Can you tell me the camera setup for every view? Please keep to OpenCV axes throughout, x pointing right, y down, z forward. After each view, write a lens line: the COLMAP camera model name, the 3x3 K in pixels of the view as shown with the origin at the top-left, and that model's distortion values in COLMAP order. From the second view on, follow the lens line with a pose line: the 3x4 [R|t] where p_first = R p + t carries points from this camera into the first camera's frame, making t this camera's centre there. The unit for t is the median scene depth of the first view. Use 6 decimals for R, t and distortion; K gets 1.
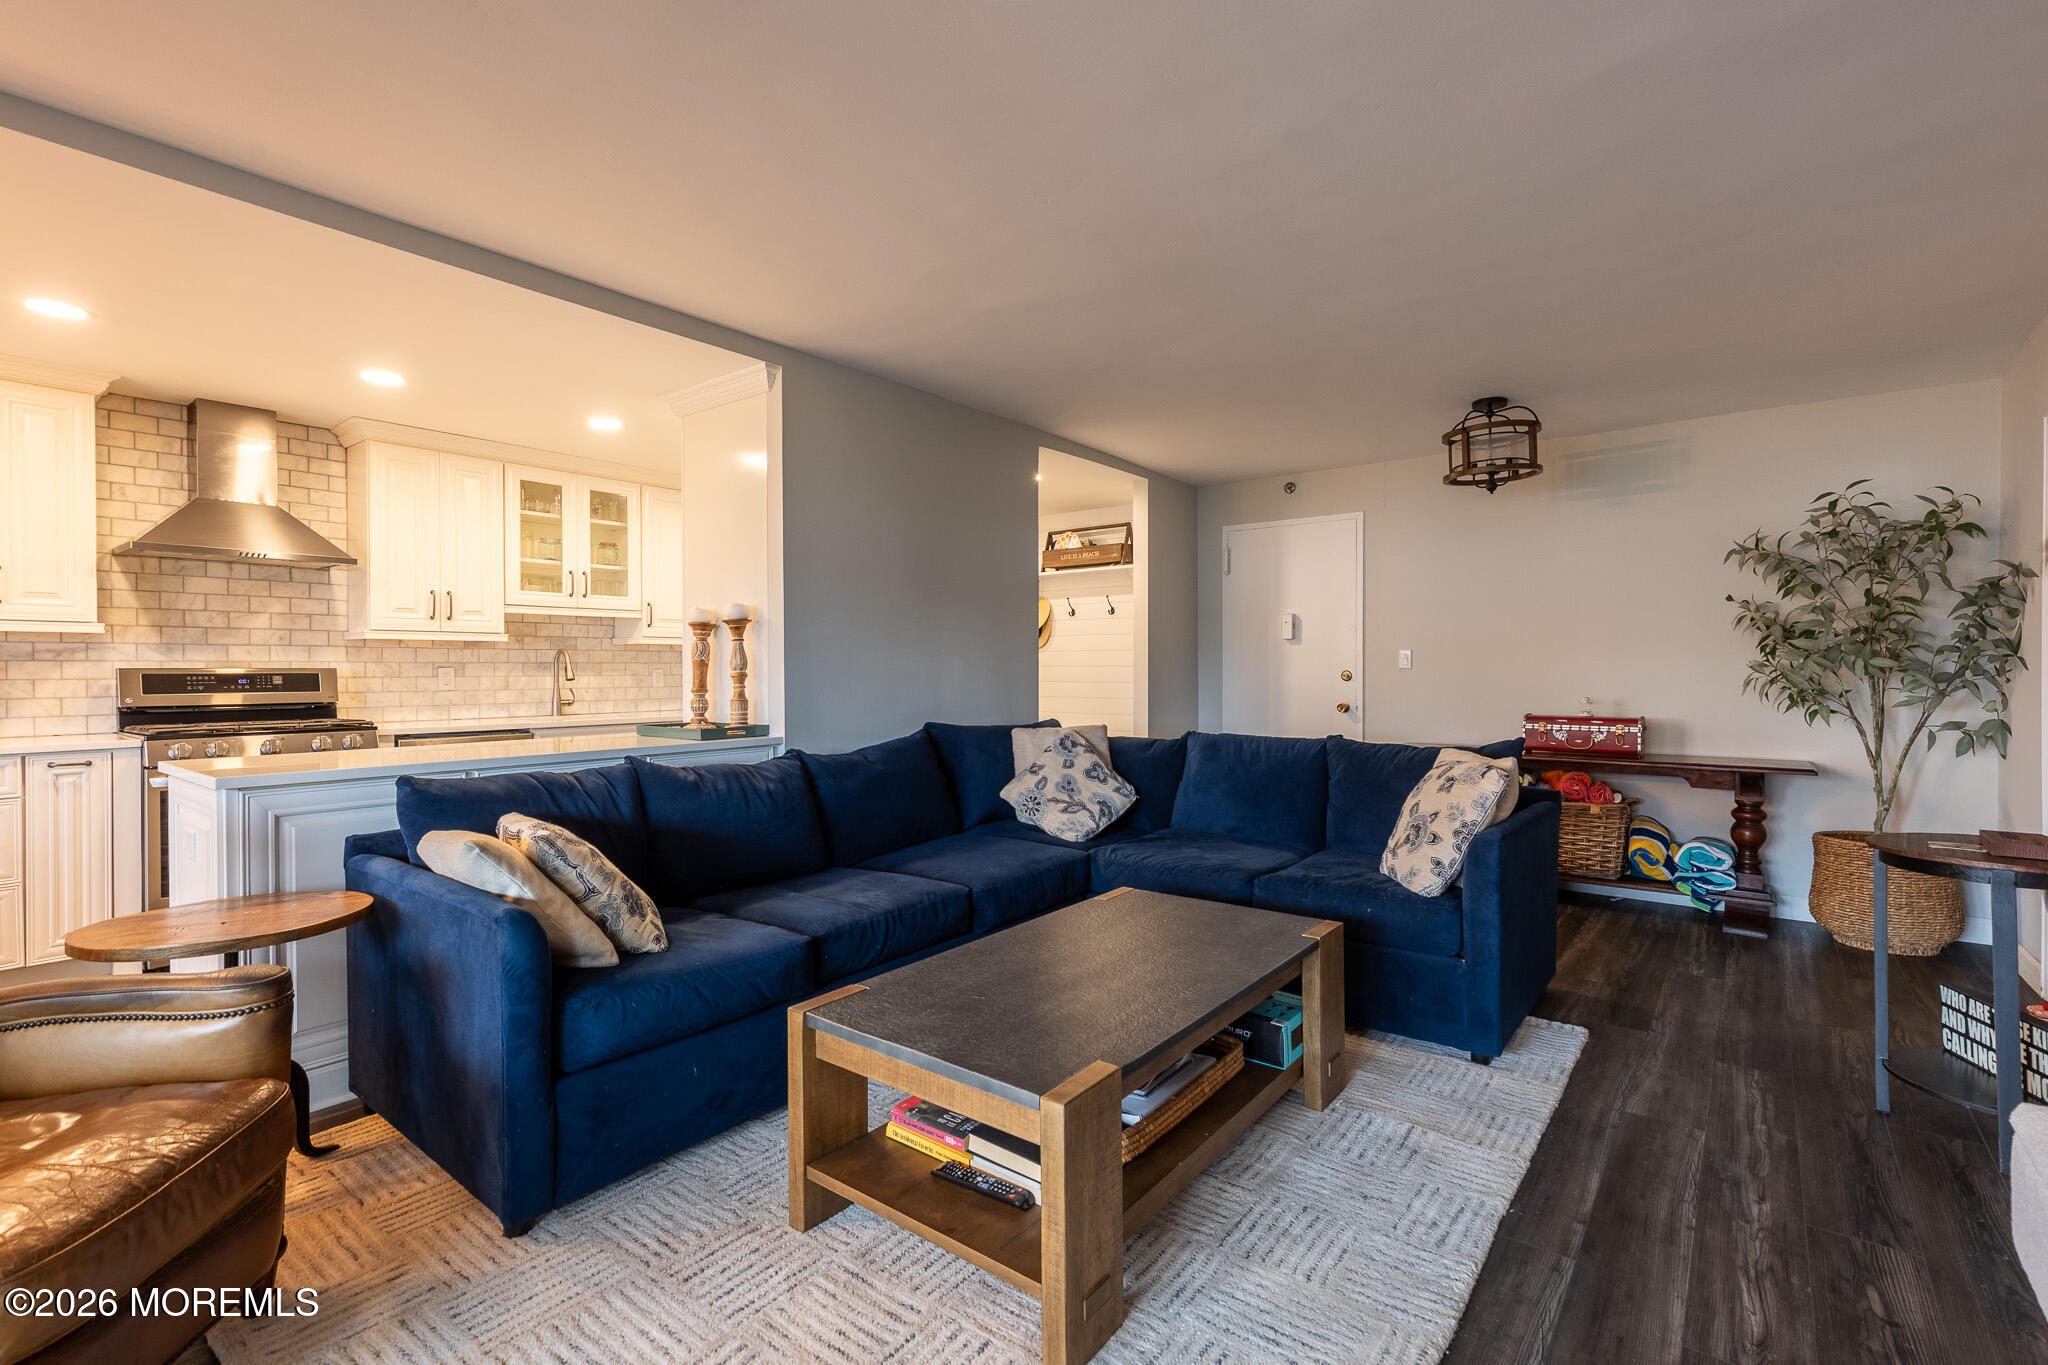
lens RADIAL K [[921.5, 0, 1028.7], [0, 921.5, 674.8], [0, 0, 1]] dist [0.002693, 0.000233]
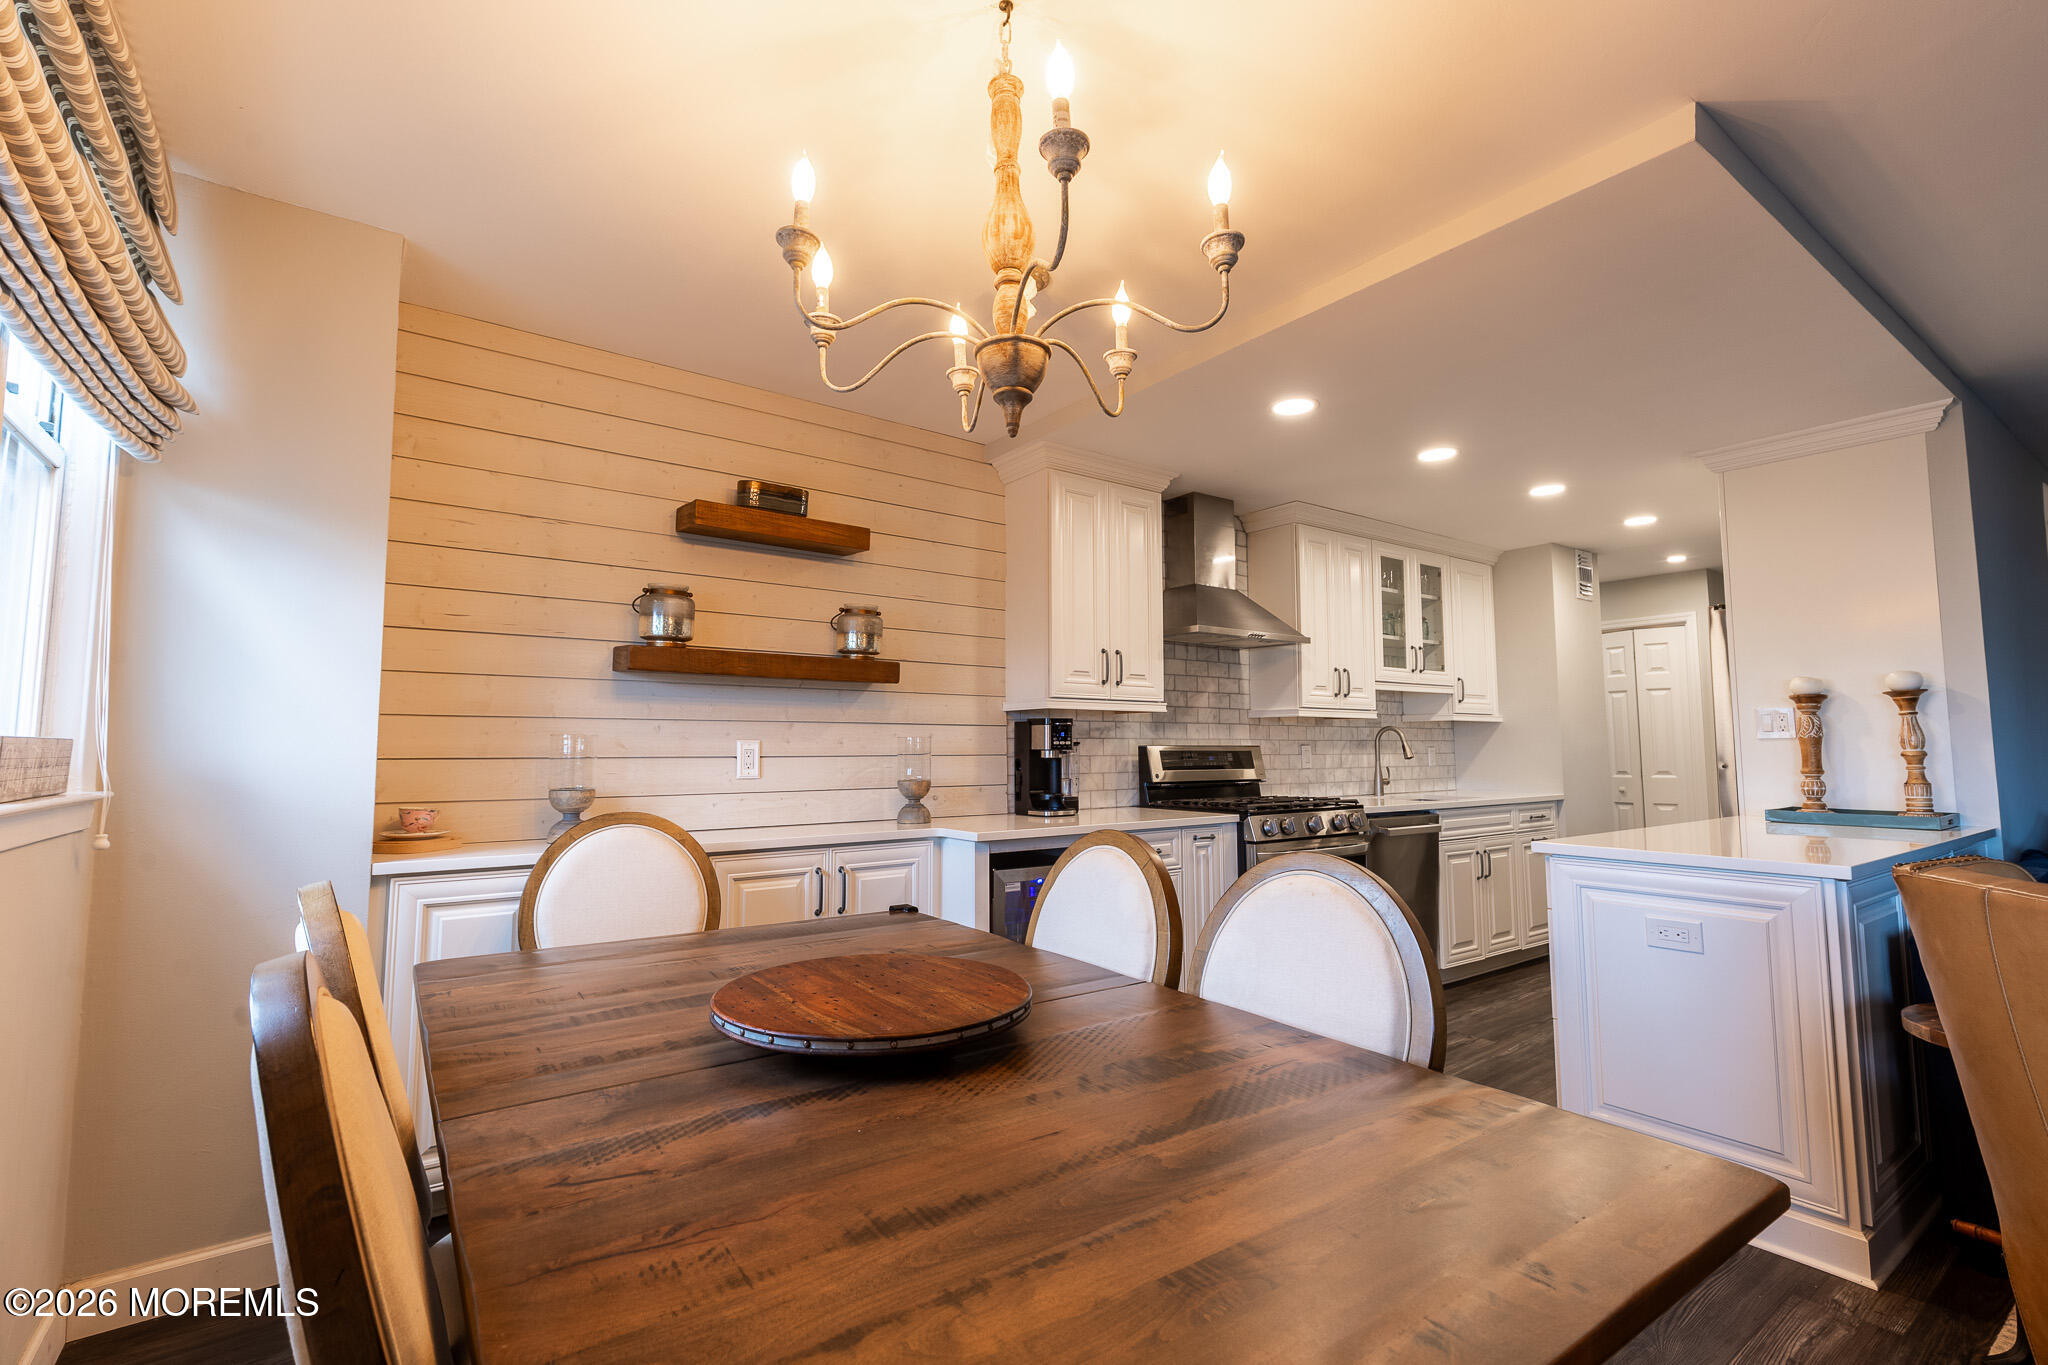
lens RADIAL K [[921.5, 0, 1020.2], [0, 921.5, 675.2], [0, 0, 1]] dist [0.002693, 0.000233]
pose [[0.961939, -0.019919, -0.272536, -0.740141], [-0.003328, 0.996412, -0.084573, 0.002245], [0.273243, 0.082261, 0.958421, -0.054514]]
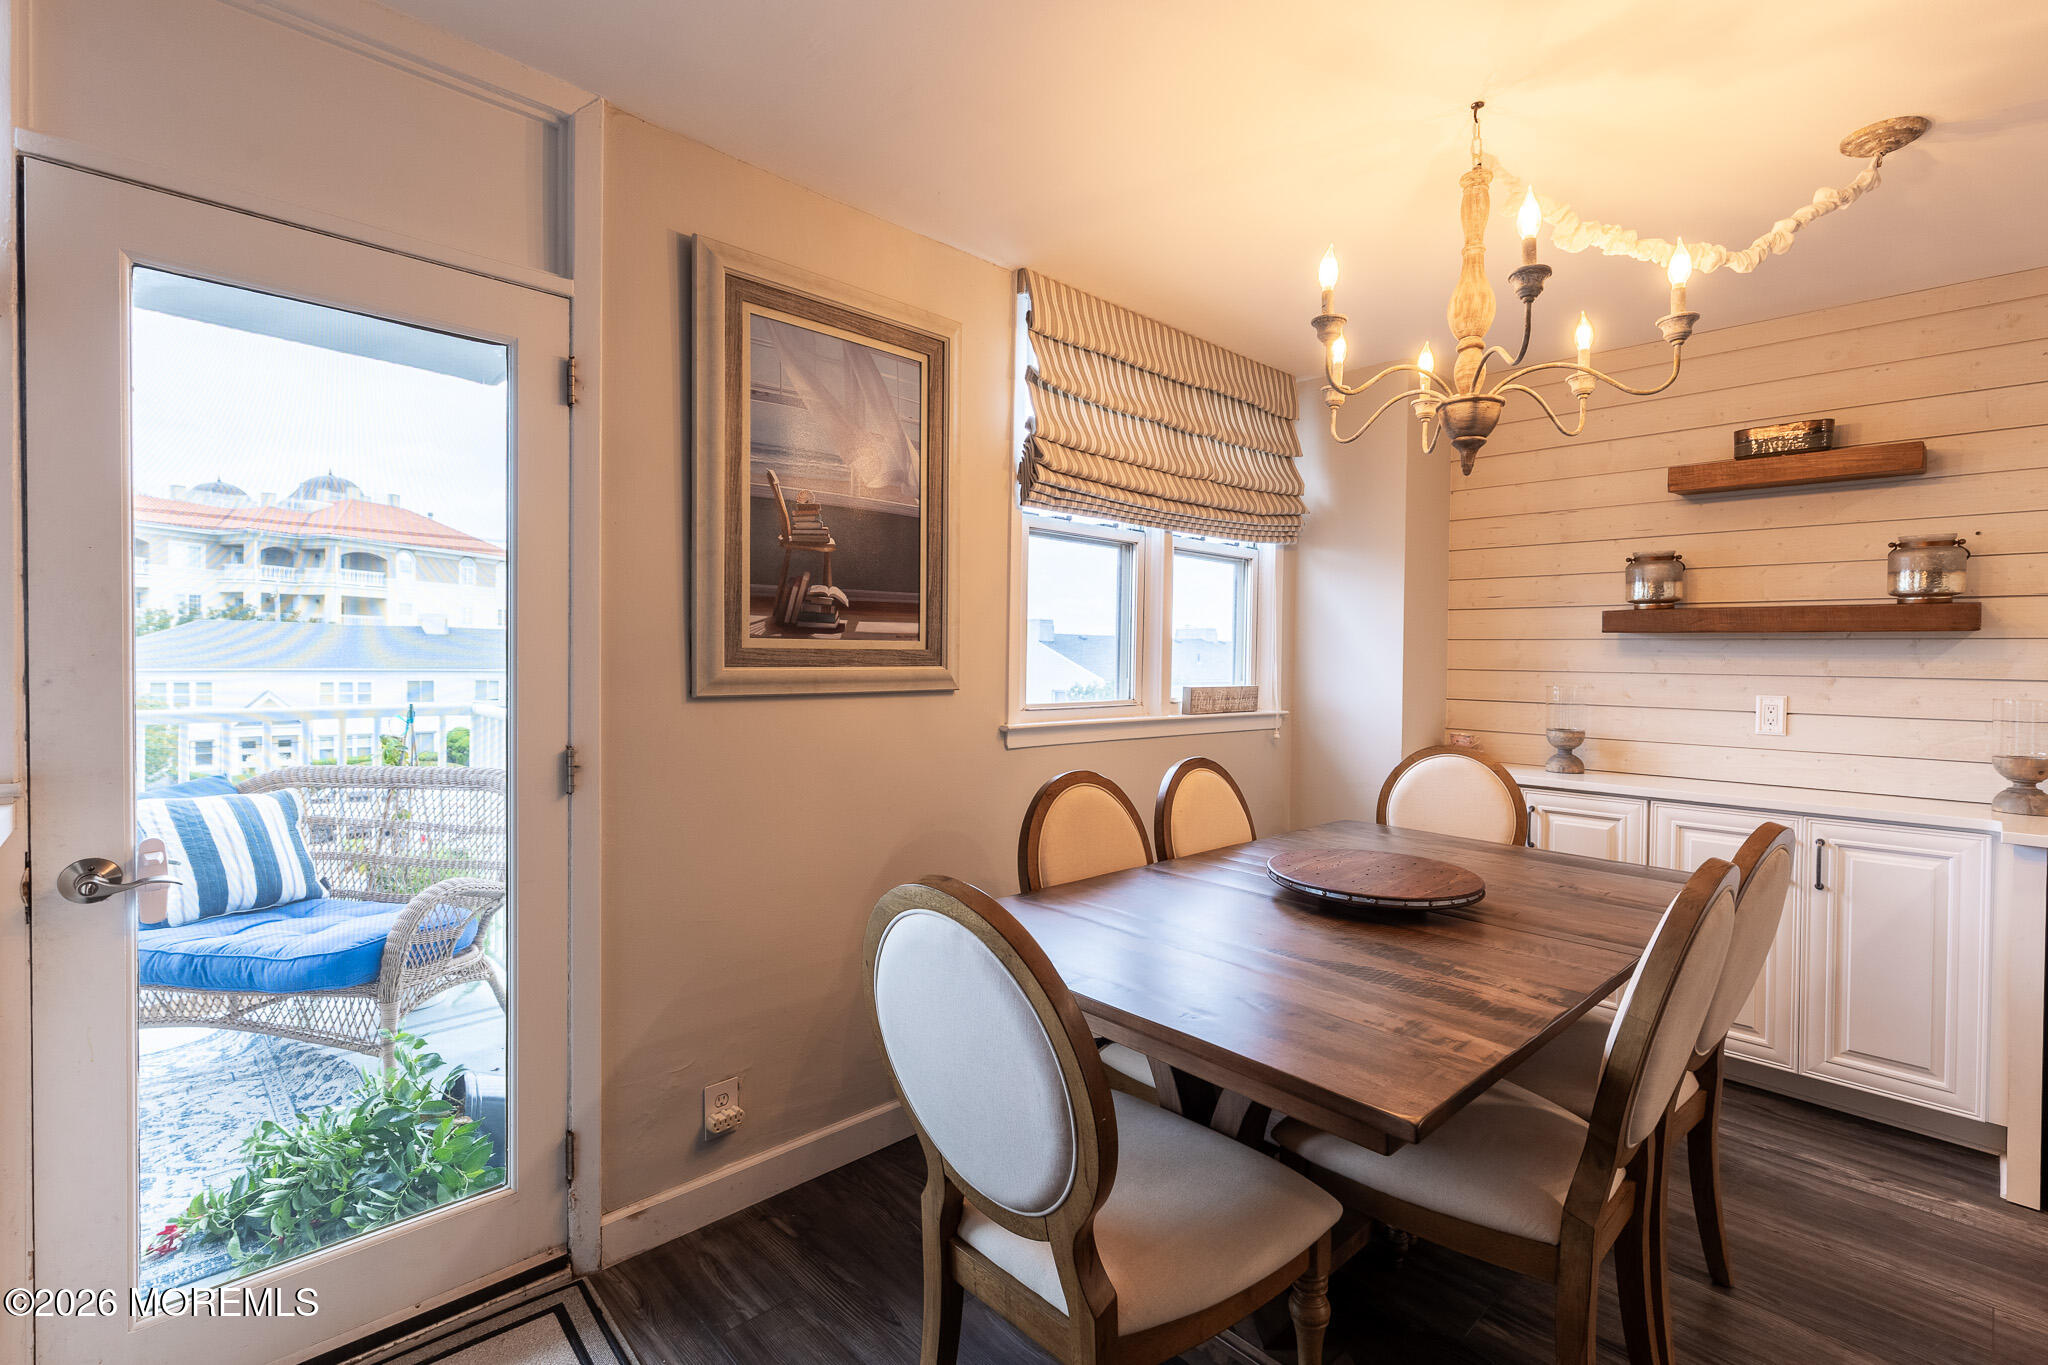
lens RADIAL K [[921.5, 0, 1029.1], [0, 921.5, 675.4], [0, 0, 1]] dist [0.002693, 0.000233]
pose [[-0.143543, 0.018945, -0.989463, -0.371672], [-0.019079, 0.999578, 0.021906, -0.027140], [0.989460, 0.022023, -0.143121, 0.128228]]
